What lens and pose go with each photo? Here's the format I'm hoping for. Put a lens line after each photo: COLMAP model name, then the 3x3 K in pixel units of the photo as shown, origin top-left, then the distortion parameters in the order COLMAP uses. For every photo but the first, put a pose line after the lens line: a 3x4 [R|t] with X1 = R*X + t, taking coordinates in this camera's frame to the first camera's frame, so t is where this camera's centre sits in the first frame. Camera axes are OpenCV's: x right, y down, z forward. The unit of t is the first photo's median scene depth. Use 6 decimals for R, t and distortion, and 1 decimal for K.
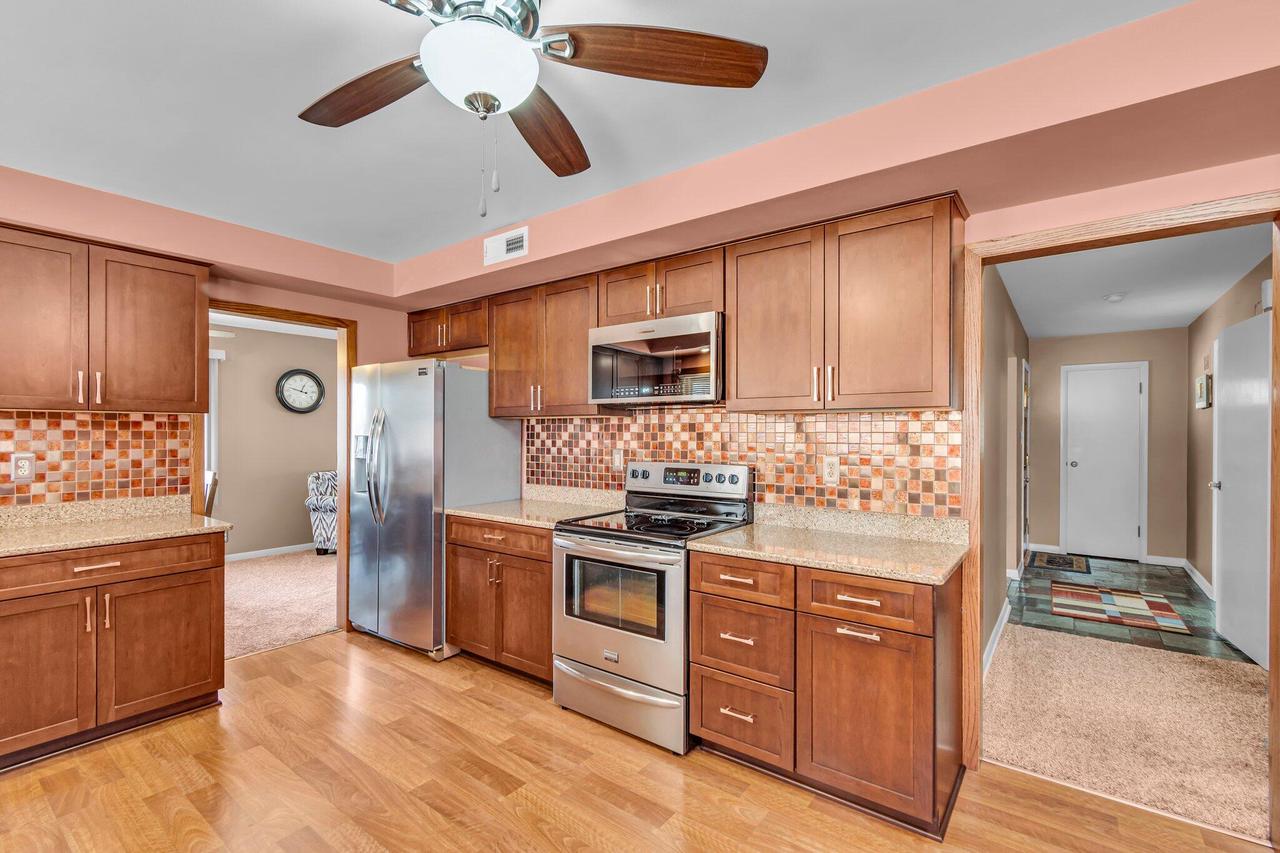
lens RADIAL K [[570.1, 0, 636.7], [0, 570.1, 432.6], [0, 0, 1]] dist [0.002956, -0.001418]
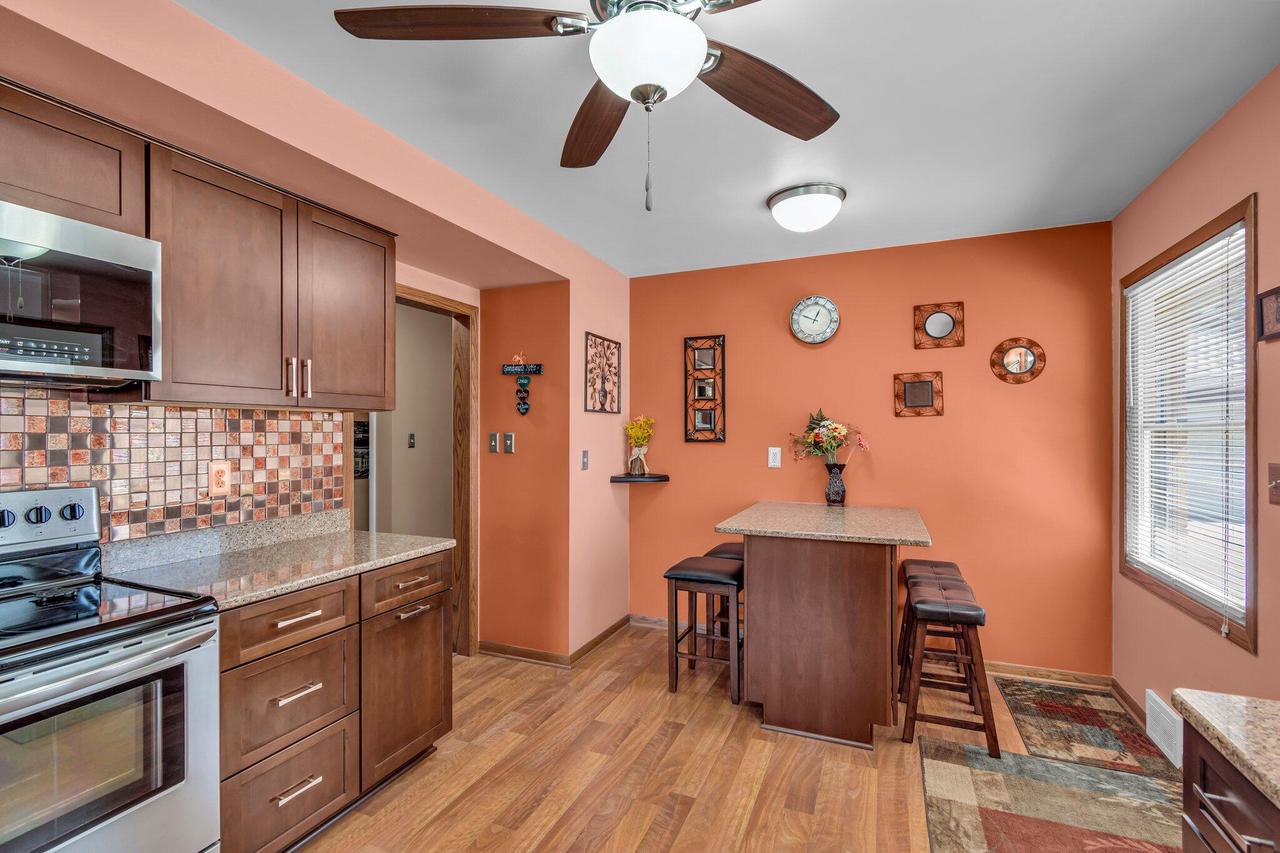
lens RADIAL K [[570.1, 0, 641.8], [0, 570.1, 433.4], [0, 0, 1]] dist [0.002956, -0.001418]
pose [[-0.249838, -0.003908, 0.968280, -1.917005], [0.002257, 0.999987, 0.004618, -0.004186], [-0.968285, 0.003339, -0.249826, 2.010619]]
